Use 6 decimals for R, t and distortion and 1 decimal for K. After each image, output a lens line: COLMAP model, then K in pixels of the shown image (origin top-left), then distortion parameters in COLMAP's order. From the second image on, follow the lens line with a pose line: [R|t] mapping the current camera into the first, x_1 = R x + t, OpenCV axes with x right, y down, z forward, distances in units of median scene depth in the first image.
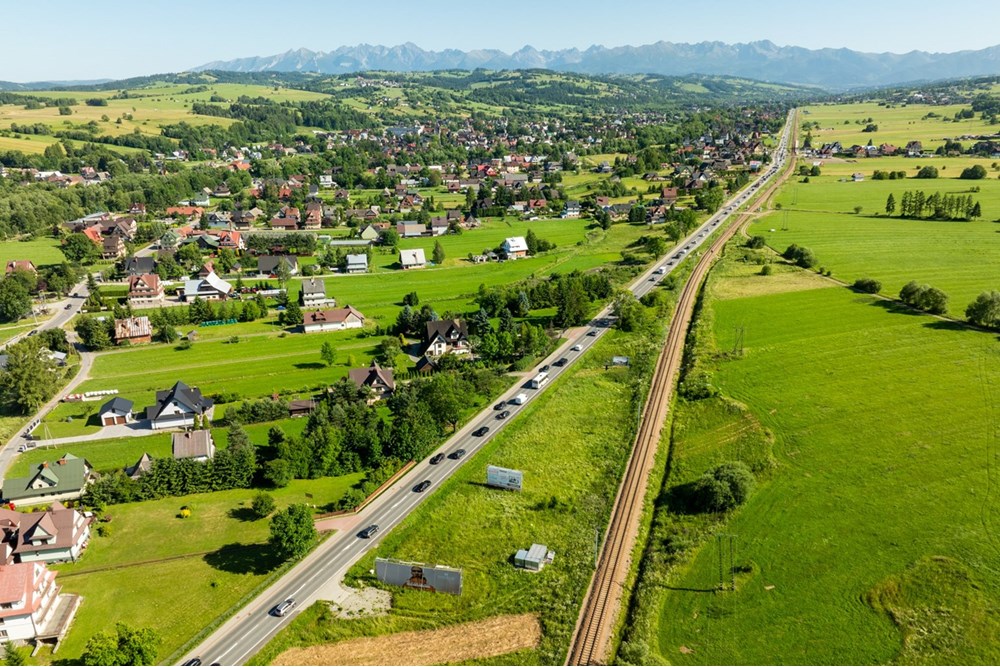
lens RADIAL K [[707.6, 0, 496.6], [0, 707.6, 333.3], [0, 0, 1]] dist [-0.047315, 0.012911]
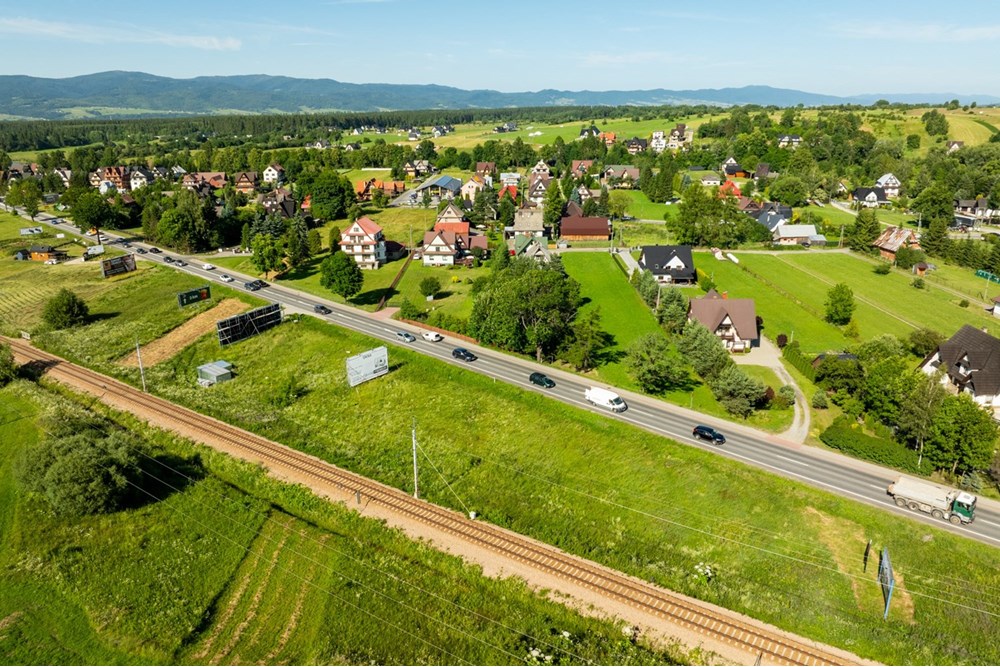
lens RADIAL K [[707.6, 0, 502.2], [0, 707.6, 332.9], [0, 0, 1]] dist [-0.047315, 0.012911]
pose [[-0.287109, 0.303483, -0.908552, 0.387075], [-0.302719, 0.871130, 0.386644, -0.090302], [0.908807, 0.386045, -0.158239, 0.769617]]
